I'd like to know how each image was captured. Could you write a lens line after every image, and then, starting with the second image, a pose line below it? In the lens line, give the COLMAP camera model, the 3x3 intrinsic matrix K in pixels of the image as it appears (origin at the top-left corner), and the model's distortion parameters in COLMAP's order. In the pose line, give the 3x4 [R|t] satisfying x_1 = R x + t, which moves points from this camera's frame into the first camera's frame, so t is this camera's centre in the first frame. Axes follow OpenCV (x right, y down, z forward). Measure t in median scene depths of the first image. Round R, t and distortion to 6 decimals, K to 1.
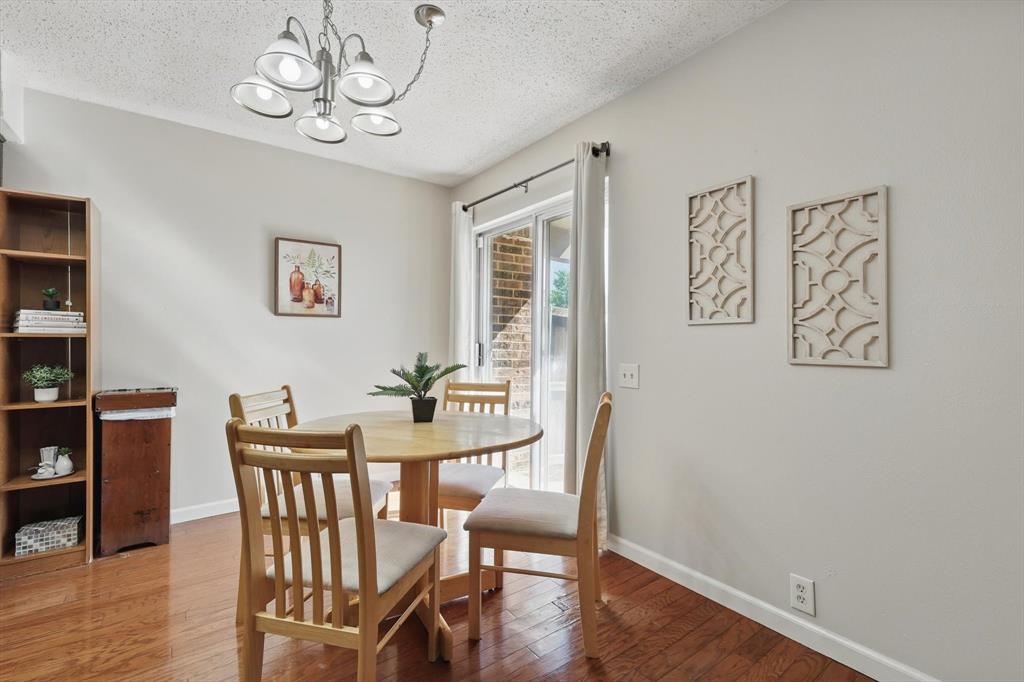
lens RADIAL K [[460.2, 0, 517.5], [0, 460.2, 343.8], [0, 0, 1]] dist [0.000530, 0.000047]
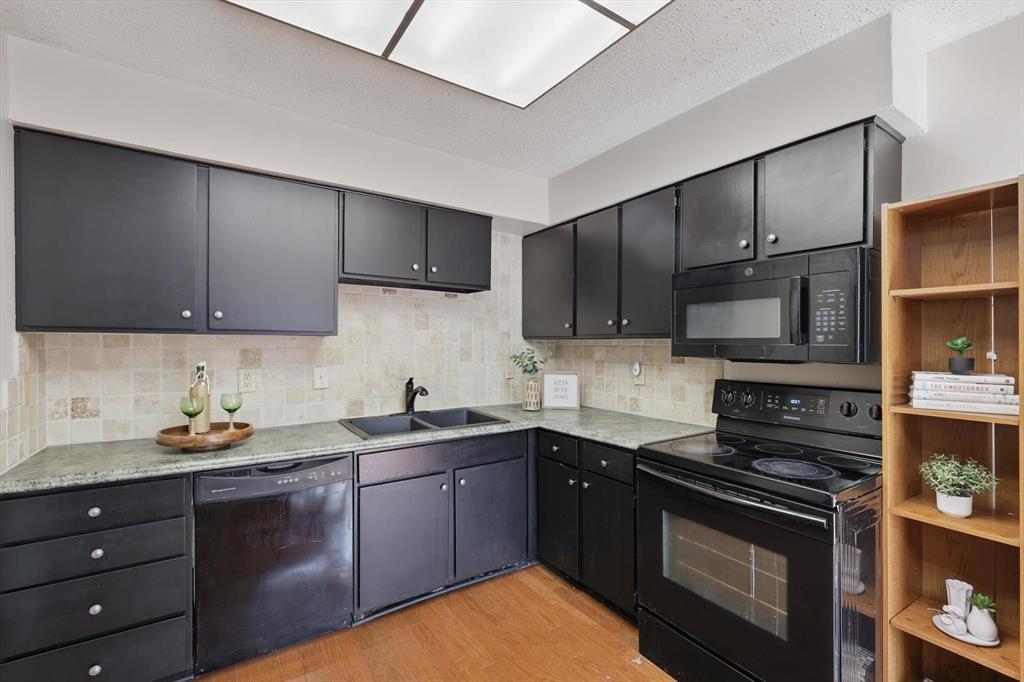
lens RADIAL K [[460.2, 0, 518.8], [0, 460.2, 343.6], [0, 0, 1]] dist [0.000530, 0.000047]
pose [[-0.032978, -0.000141, -0.999456, -0.357144], [0.002081, 0.999998, -0.000210, -0.114193], [0.999454, -0.002087, -0.032978, 0.411194]]
